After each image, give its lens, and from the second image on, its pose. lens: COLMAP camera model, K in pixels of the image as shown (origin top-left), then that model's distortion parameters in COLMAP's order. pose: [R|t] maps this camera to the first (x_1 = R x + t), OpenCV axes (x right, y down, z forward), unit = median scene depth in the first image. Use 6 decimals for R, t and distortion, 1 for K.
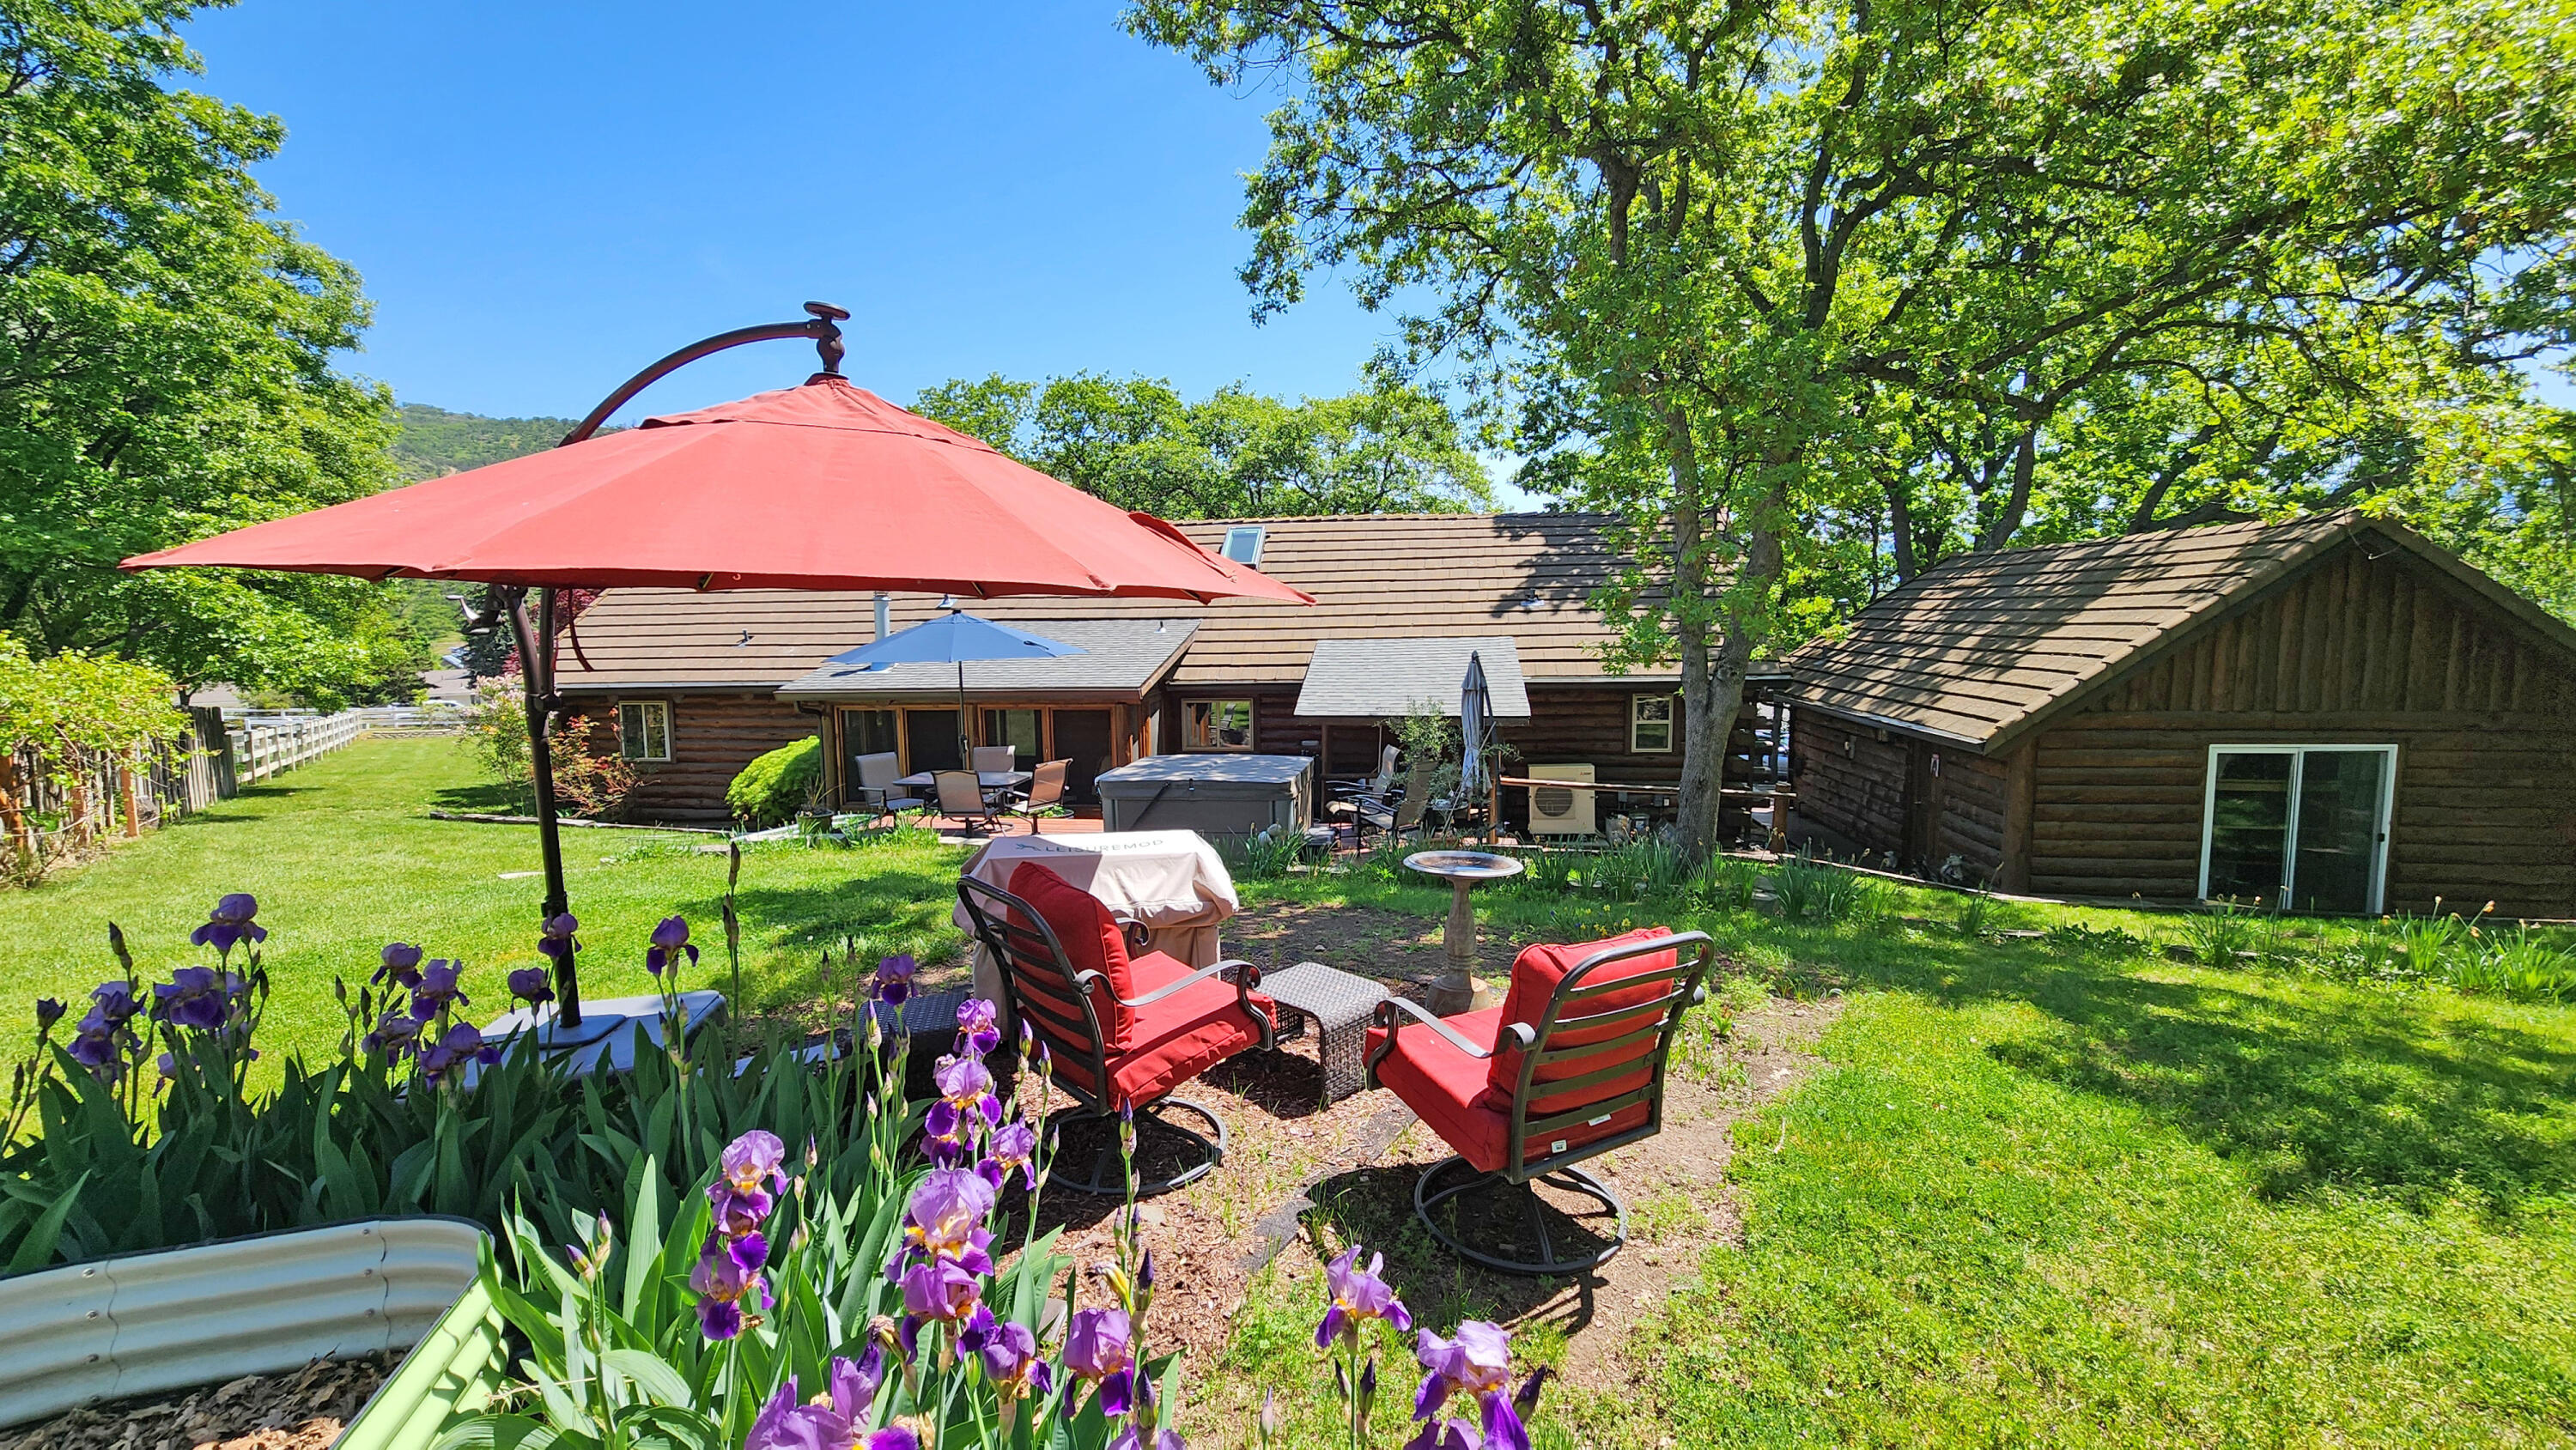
lens RADIAL K [[1058.9, 0, 1288.2], [0, 1058.9, 724.1], [0, 0, 1]] dist [0.000683, 0.000019]
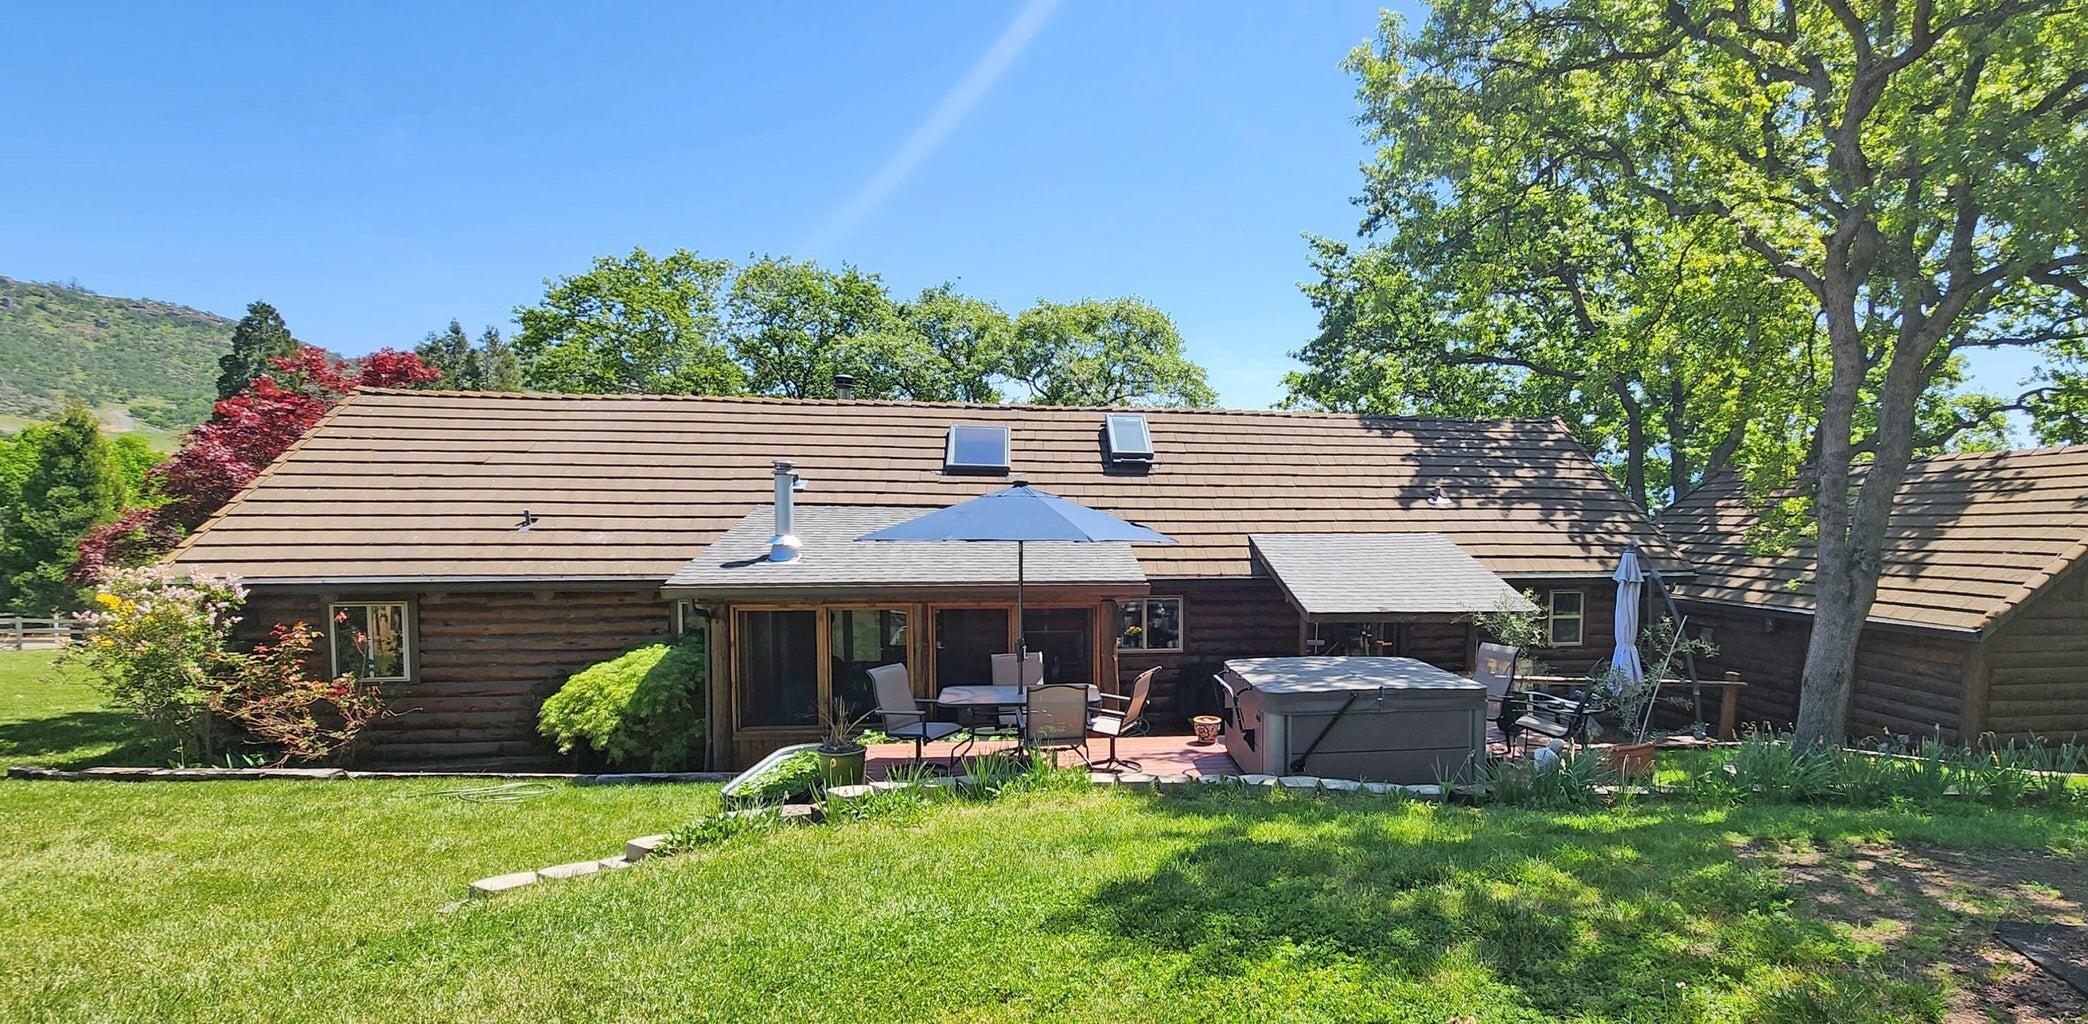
lens RADIAL K [[963.3, 0, 1044.4], [0, 963.3, 515.8], [0, 0, 1]] dist [0.002248, -0.000040]
pose [[0.954540, 0.021238, 0.297326, -0.392379], [0.011363, 0.994141, -0.107493, -0.003364], [-0.297867, 0.105985, 0.948706, 0.217973]]
